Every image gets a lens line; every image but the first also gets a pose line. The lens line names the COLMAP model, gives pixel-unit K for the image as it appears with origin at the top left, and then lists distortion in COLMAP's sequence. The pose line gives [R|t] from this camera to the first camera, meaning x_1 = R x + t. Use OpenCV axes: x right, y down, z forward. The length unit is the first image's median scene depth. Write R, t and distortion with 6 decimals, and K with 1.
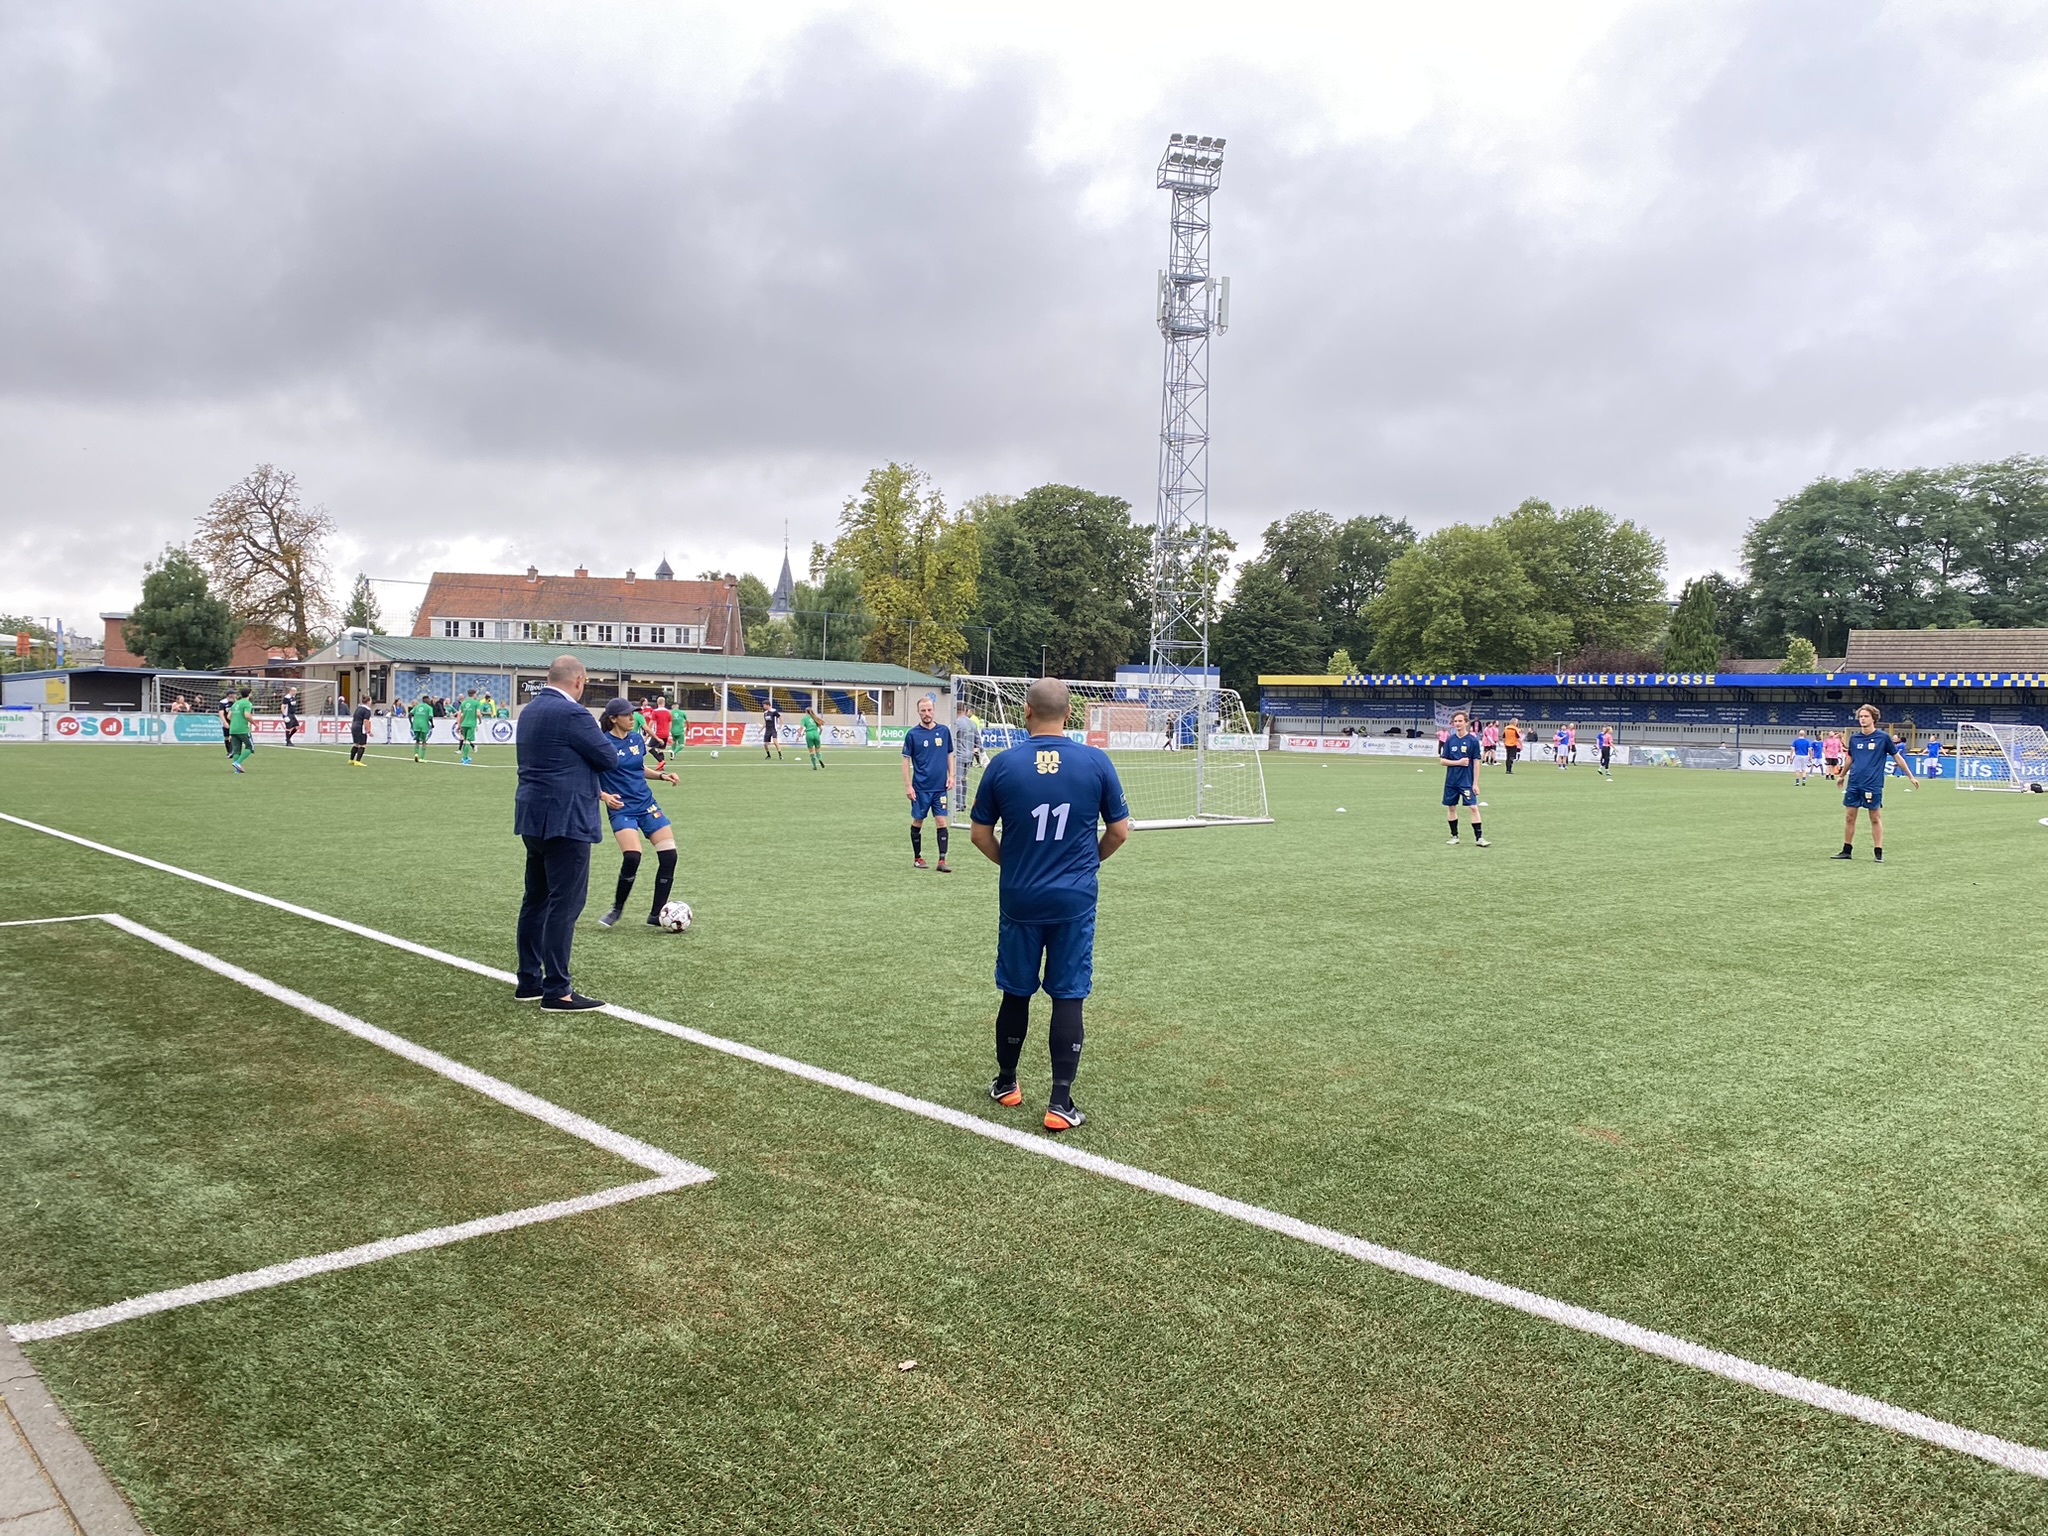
lens RADIAL K [[1576.7, 0, 1015.5], [0, 1576.7, 778.8], [0, 0, 1]] dist [0.050614, -0.068177]
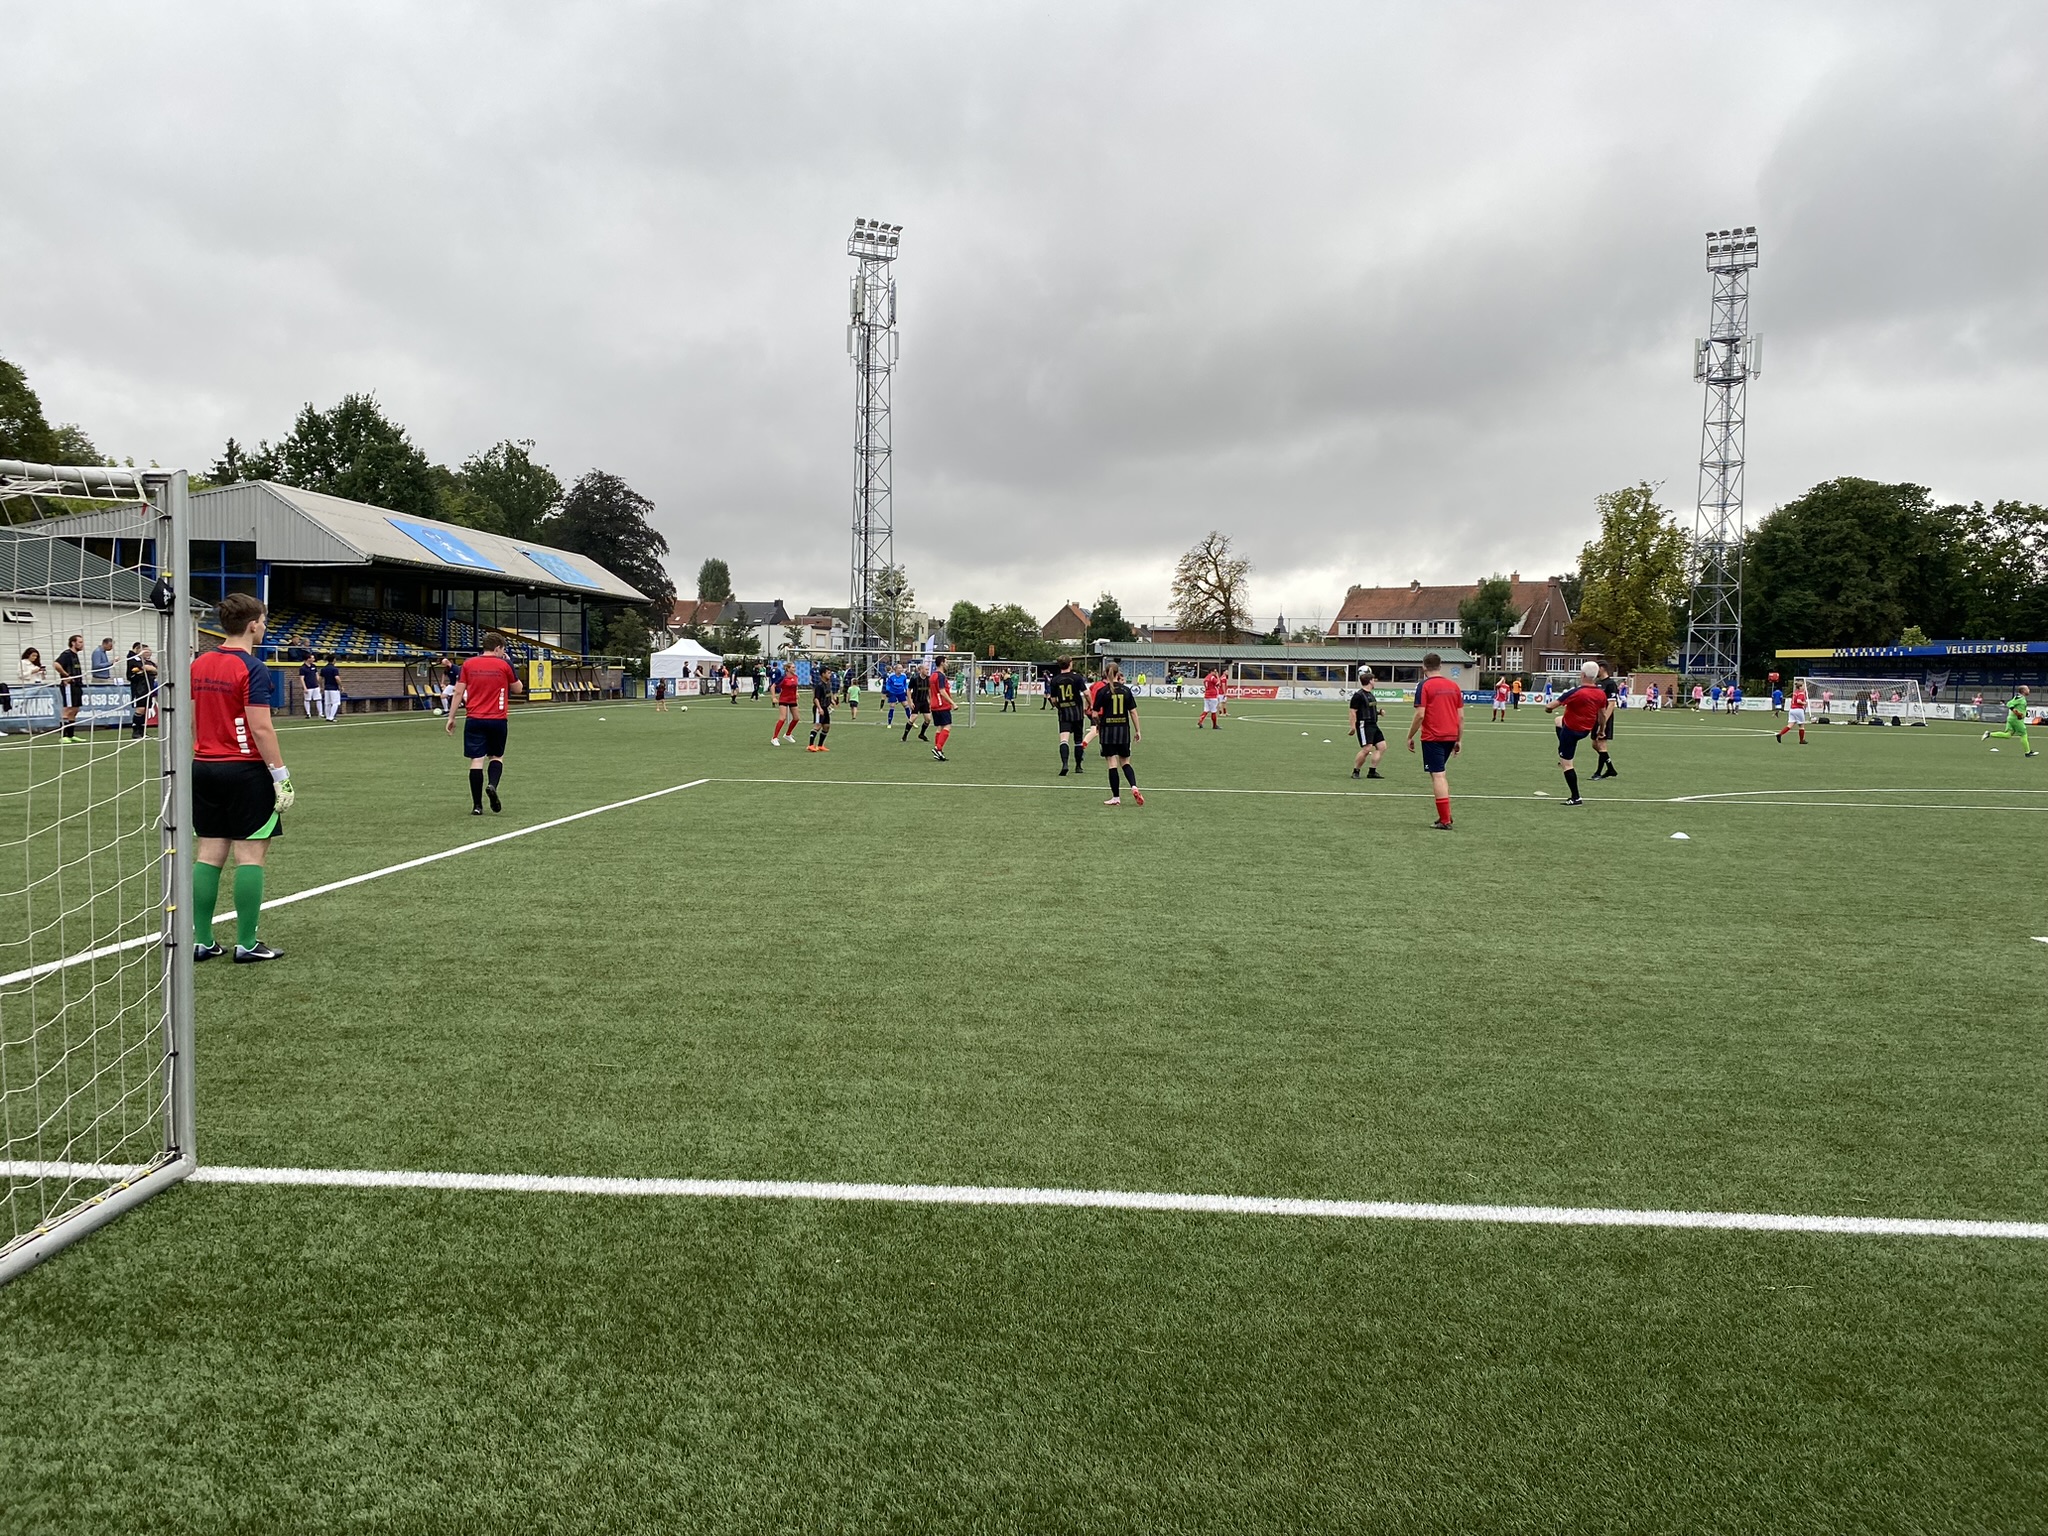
lens RADIAL K [[1576.7, 0, 1033.1], [0, 1576.7, 765.8], [0, 0, 1]] dist [0.050614, -0.068177]
pose [[0.709116, 0.029684, -0.704467, 0.457688], [-0.029422, 0.999489, 0.012499, 0.019836], [0.704478, 0.011863, 0.709627, -0.216689]]
